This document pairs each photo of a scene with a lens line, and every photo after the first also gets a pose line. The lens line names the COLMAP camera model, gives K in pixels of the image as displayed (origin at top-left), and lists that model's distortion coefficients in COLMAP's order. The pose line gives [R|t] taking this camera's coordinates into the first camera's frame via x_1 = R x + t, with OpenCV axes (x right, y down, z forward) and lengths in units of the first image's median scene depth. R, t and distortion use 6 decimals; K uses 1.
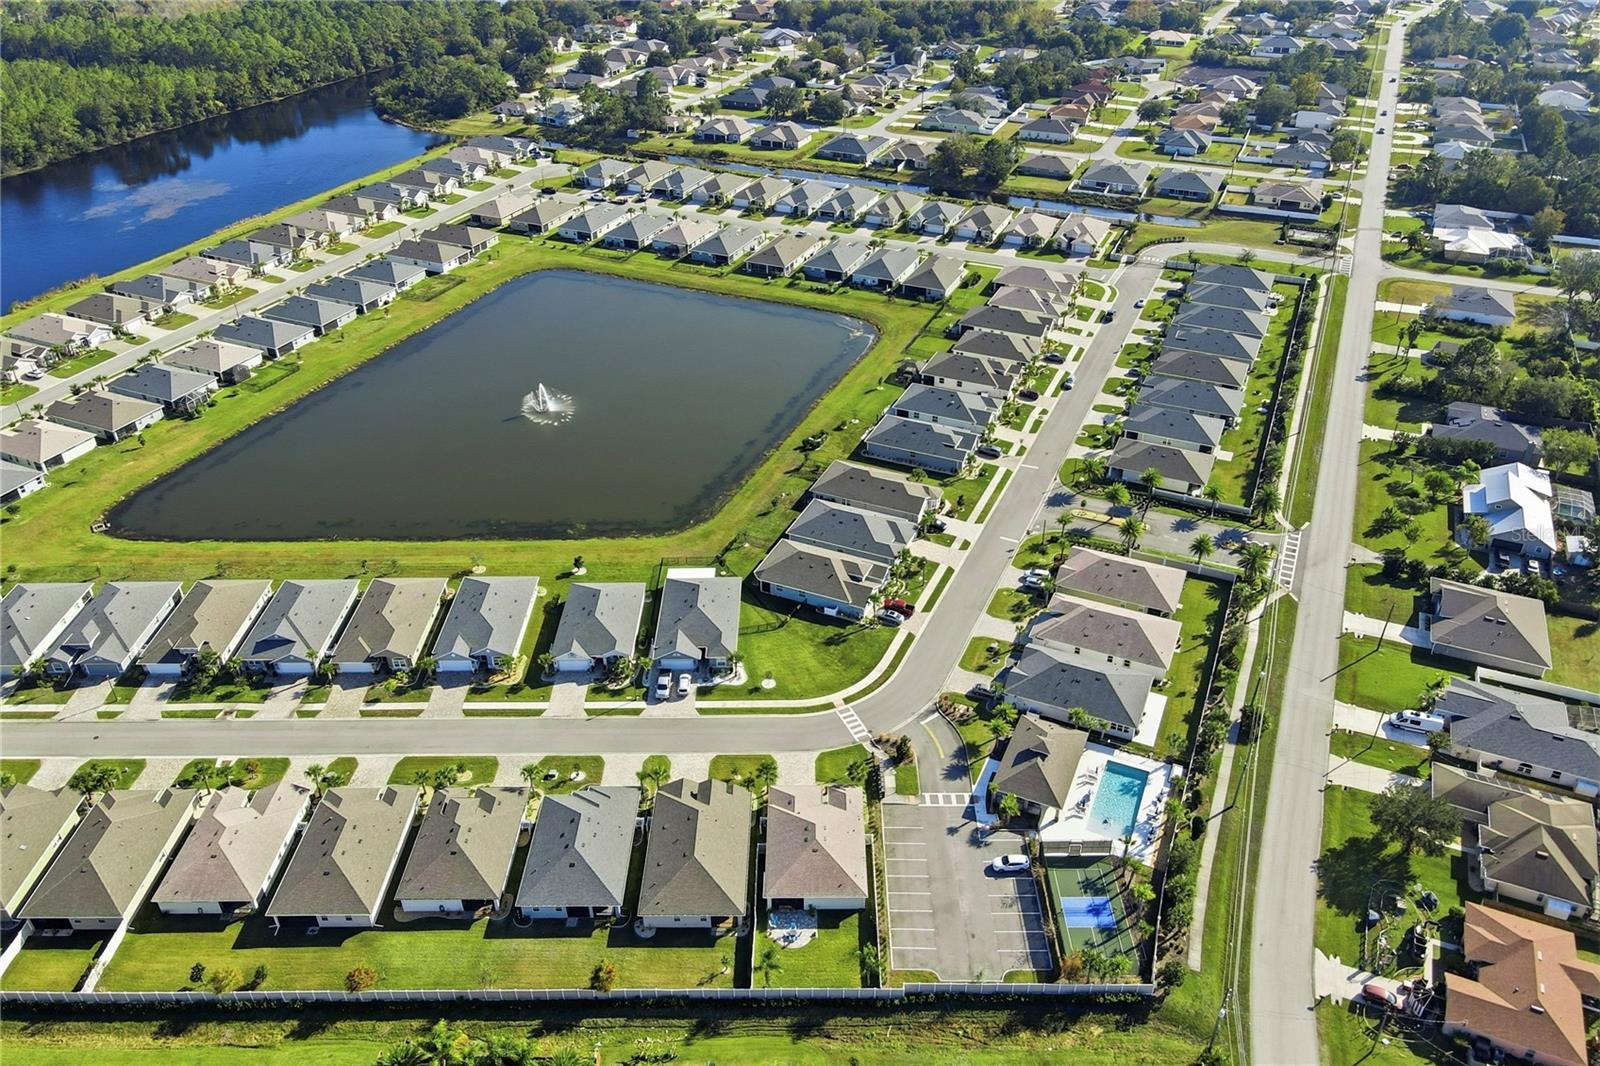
lens RADIAL K [[1170.0, 0, 803.6], [0, 1170.0, 532.8], [0, 0, 1]] dist [-0.003271, 0.002606]
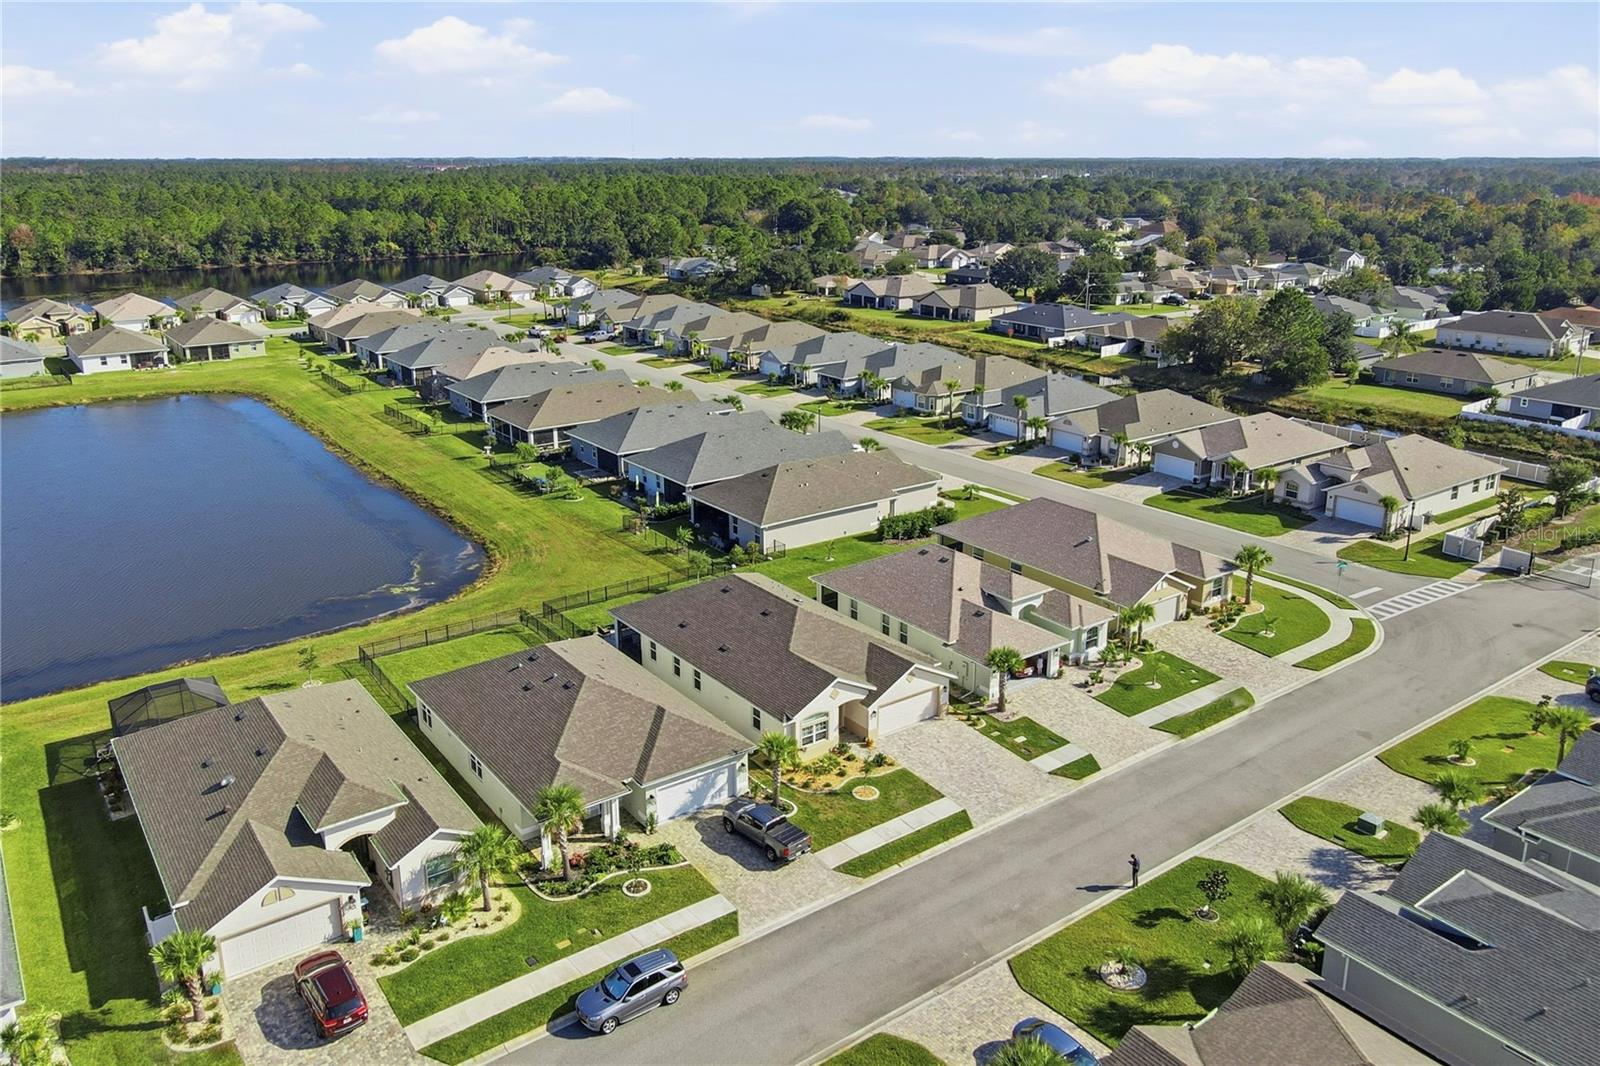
lens RADIAL K [[1170.0, 0, 803.6], [0, 1170.0, 532.8], [0, 0, 1]] dist [-0.003271, 0.002606]
pose [[0.875989, 0.158512, -0.455542, 0.247839], [-0.271640, 0.942566, -0.194374, -0.129453], [0.398567, 0.294013, 0.868735, 0.644242]]
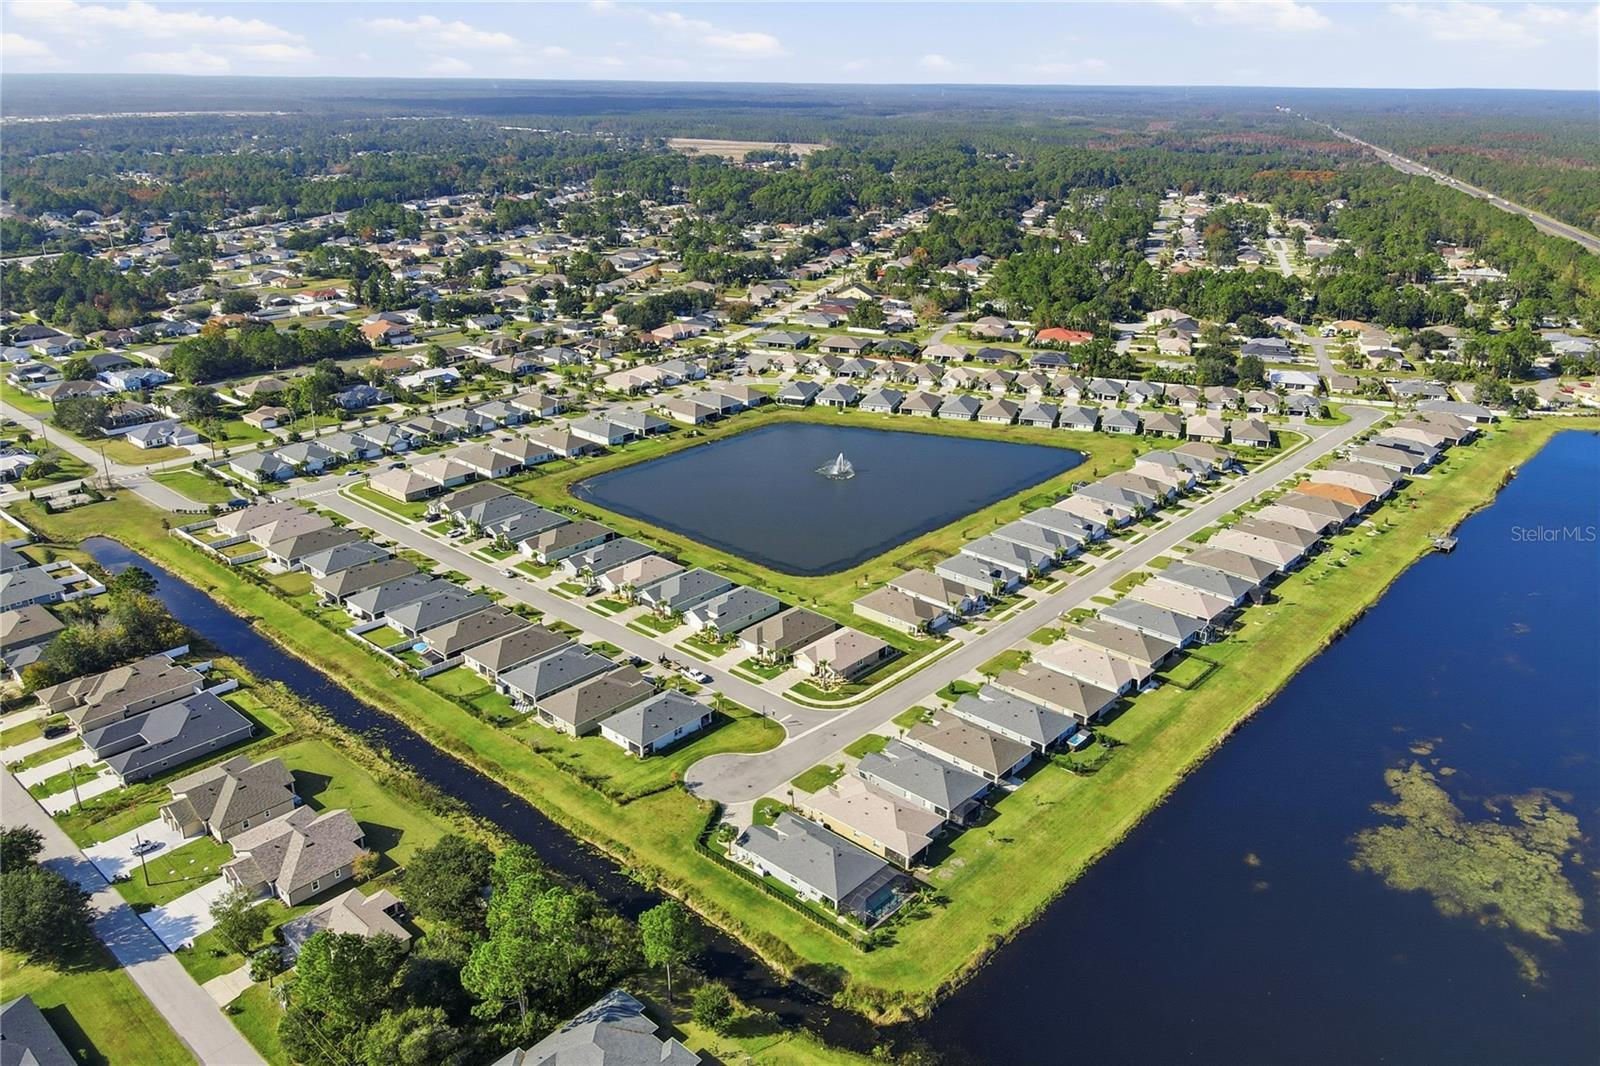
lens RADIAL K [[1170.0, 0, 803.6], [0, 1170.0, 532.8], [0, 0, 1]] dist [-0.003271, 0.002606]
pose [[-0.956599, -0.104642, 0.271972, -0.451708], [0.160693, 0.589155, 0.791880, -0.942605], [-0.243097, 0.801216, -0.546770, 1.429726]]
